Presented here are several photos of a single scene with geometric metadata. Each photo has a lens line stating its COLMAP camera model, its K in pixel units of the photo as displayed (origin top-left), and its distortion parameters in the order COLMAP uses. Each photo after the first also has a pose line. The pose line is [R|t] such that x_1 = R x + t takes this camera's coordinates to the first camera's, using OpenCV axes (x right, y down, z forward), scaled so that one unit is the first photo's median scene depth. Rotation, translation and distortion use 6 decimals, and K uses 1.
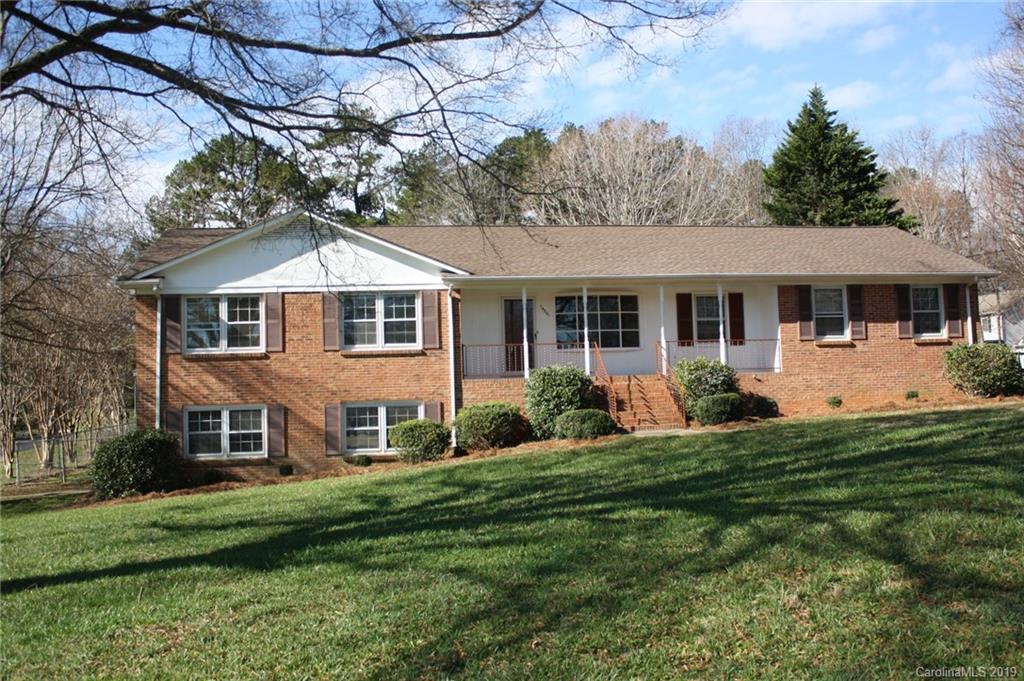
lens RADIAL K [[1010.8, 0, 511.9], [0, 1010.8, 338.4], [0, 0, 1]] dist [-0.058074, 0.000000]
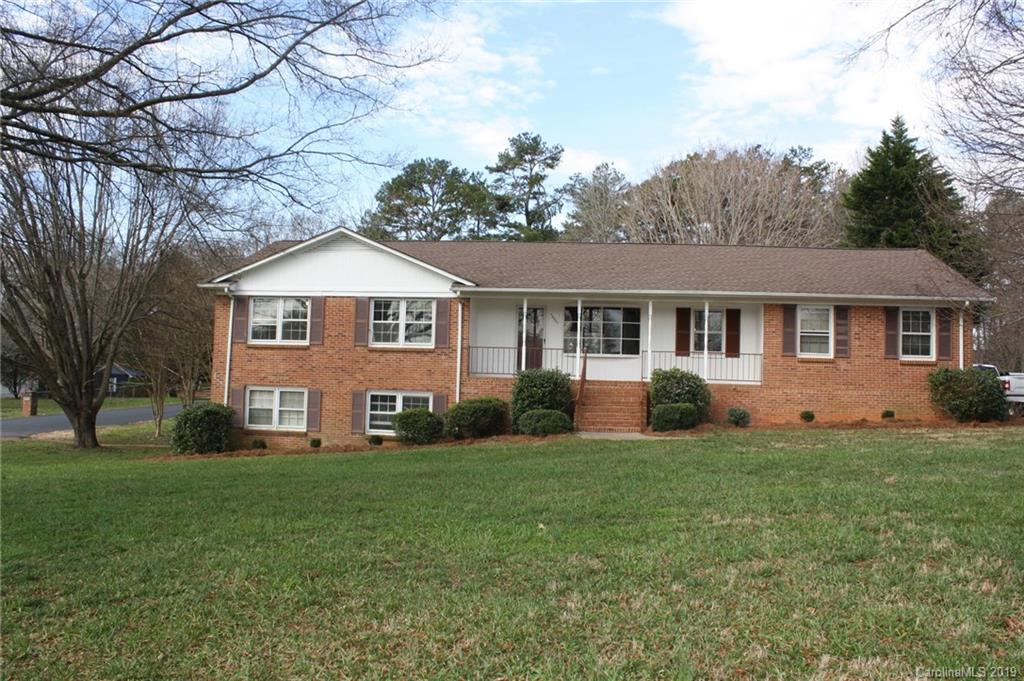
lens RADIAL K [[856.9, 0, 512.1], [0, 856.9, 343.7], [0, 0, 1]] dist [-0.086629, 0.014931]
pose [[0.968027, 0.045335, -0.246717, 0.223254], [-0.041388, 0.998919, 0.021162, -0.017856], [0.247410, -0.010274, 0.968856, 0.060249]]
